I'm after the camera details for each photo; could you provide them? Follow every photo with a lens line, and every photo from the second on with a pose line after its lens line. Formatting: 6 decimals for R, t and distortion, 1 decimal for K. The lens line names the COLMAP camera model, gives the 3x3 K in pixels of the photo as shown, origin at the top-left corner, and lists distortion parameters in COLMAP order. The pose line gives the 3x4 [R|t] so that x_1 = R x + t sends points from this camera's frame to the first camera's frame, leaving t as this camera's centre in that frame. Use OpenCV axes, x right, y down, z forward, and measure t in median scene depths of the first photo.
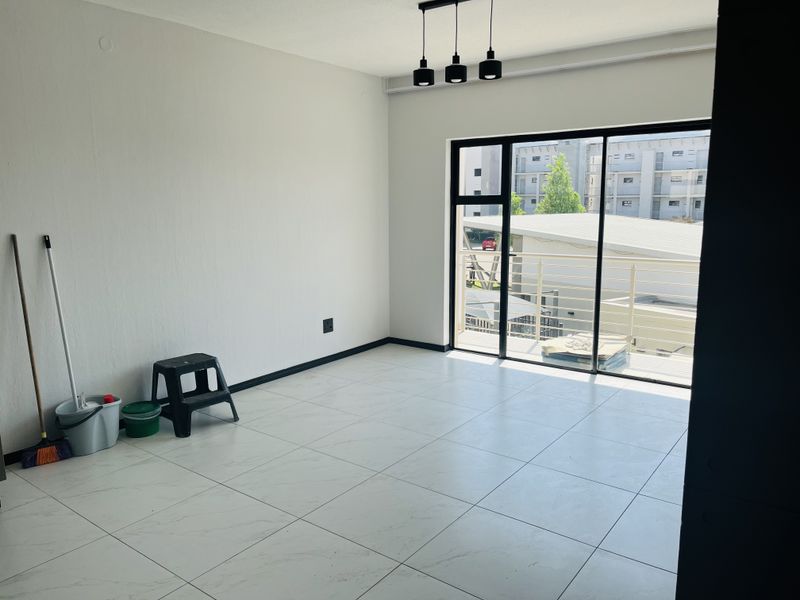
lens RADIAL K [[602.7, 0, 394.0], [0, 602.7, 299.0], [0, 0, 1]] dist [0.031847, -0.026866]
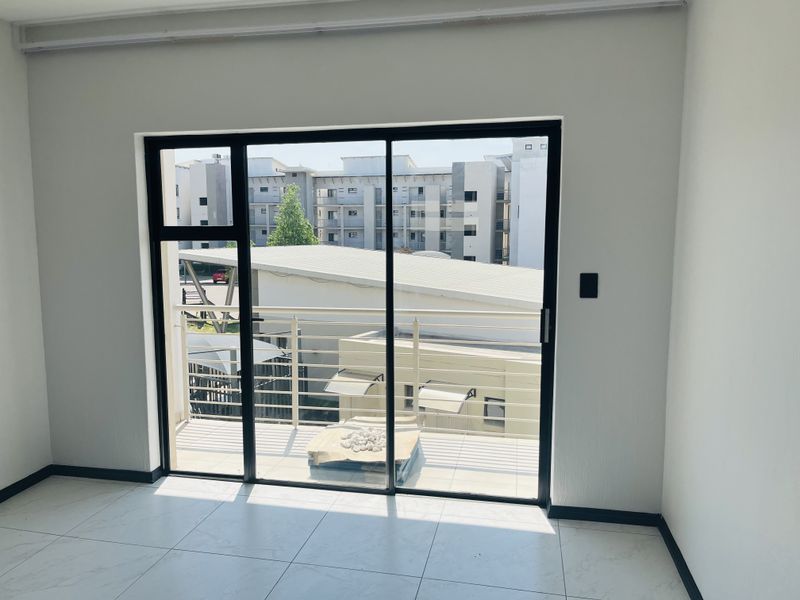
lens RADIAL K [[602.7, 0, 394.7], [0, 602.7, 304.3], [0, 0, 1]] dist [0.031847, -0.026866]
pose [[0.906038, -0.047260, 0.420549, 0.053034], [0.064597, 0.997544, -0.027068, -0.055026], [-0.418237, 0.051691, 0.906866, 0.316930]]
